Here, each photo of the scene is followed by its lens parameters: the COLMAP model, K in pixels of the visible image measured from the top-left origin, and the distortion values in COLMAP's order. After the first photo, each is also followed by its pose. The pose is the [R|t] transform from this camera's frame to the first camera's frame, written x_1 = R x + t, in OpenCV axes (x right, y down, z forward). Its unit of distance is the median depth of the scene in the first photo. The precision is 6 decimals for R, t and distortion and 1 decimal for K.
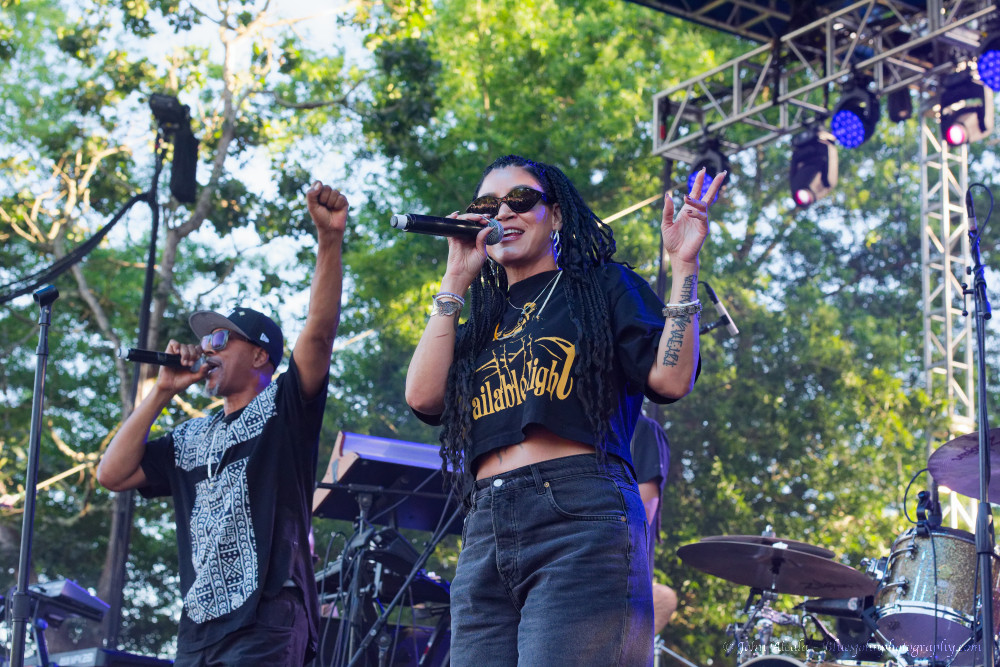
lens RADIAL K [[2065.1, 0, 519.8], [0, 2065.1, 334.4], [0, 0, 1]] dist [-0.037117, 0.185612]
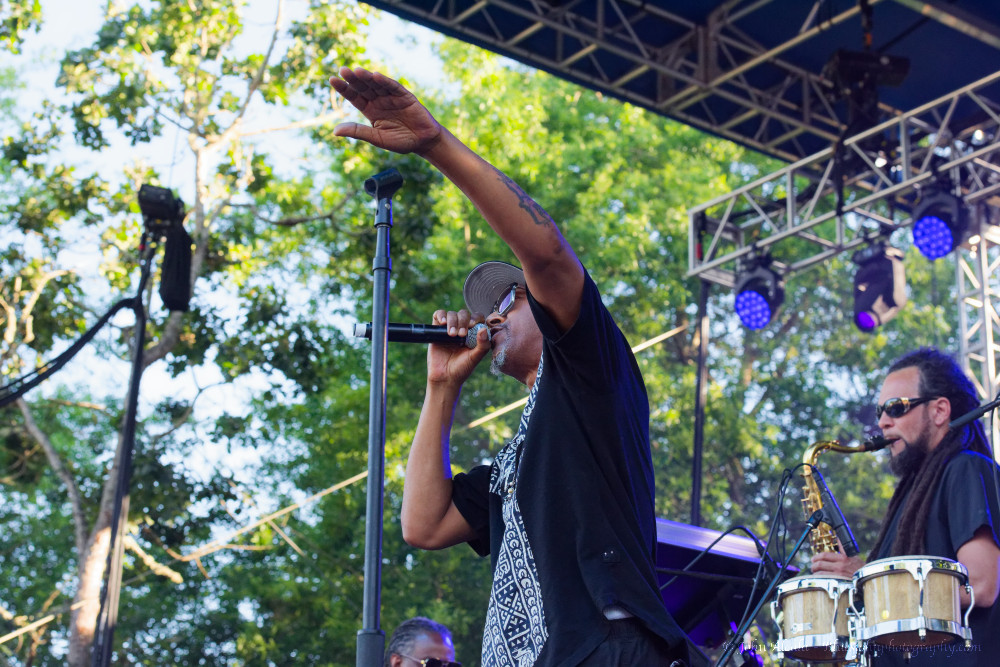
lens RADIAL K [[2065.1, 0, 519.8], [0, 2065.1, 334.4], [0, 0, 1]] dist [-0.037117, 0.185612]
pose [[0.996899, 0.011846, 0.077800, -0.068159], [-0.003911, 0.994841, -0.101372, 0.025730], [-0.078599, 0.100754, 0.991802, 0.107527]]
